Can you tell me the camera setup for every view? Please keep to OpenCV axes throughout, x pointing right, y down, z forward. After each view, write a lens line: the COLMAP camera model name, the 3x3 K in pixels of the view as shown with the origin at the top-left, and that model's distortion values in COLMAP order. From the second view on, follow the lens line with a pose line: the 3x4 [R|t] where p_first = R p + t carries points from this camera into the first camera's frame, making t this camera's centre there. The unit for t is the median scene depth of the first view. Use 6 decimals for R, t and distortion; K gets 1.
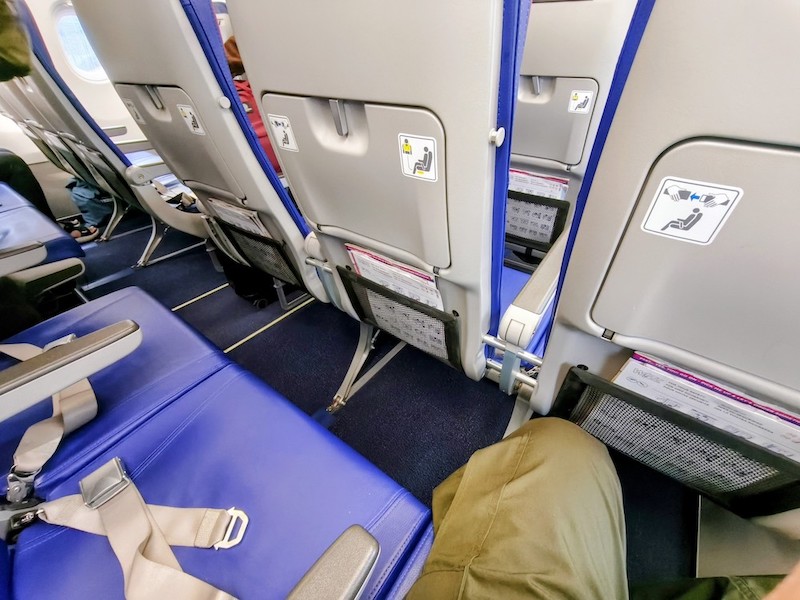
lens RADIAL K [[329.0, 0, 400.0], [0, 329.0, 300.0], [0, 0, 1]] dist [-0.002199, -0.000602]
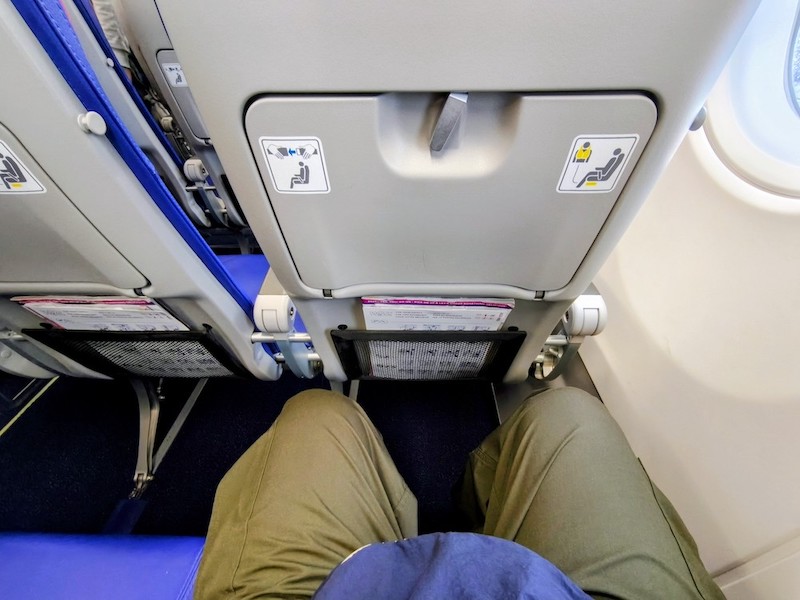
lens RADIAL K [[329.0, 0, 400.0], [0, 329.0, 300.0], [0, 0, 1]] dist [-0.002199, -0.000602]
pose [[0.826831, -0.366467, 0.426675, 0.280510], [0.355907, 0.928304, 0.107617, 0.072834], [-0.435523, 0.062876, 0.897979, -0.043037]]
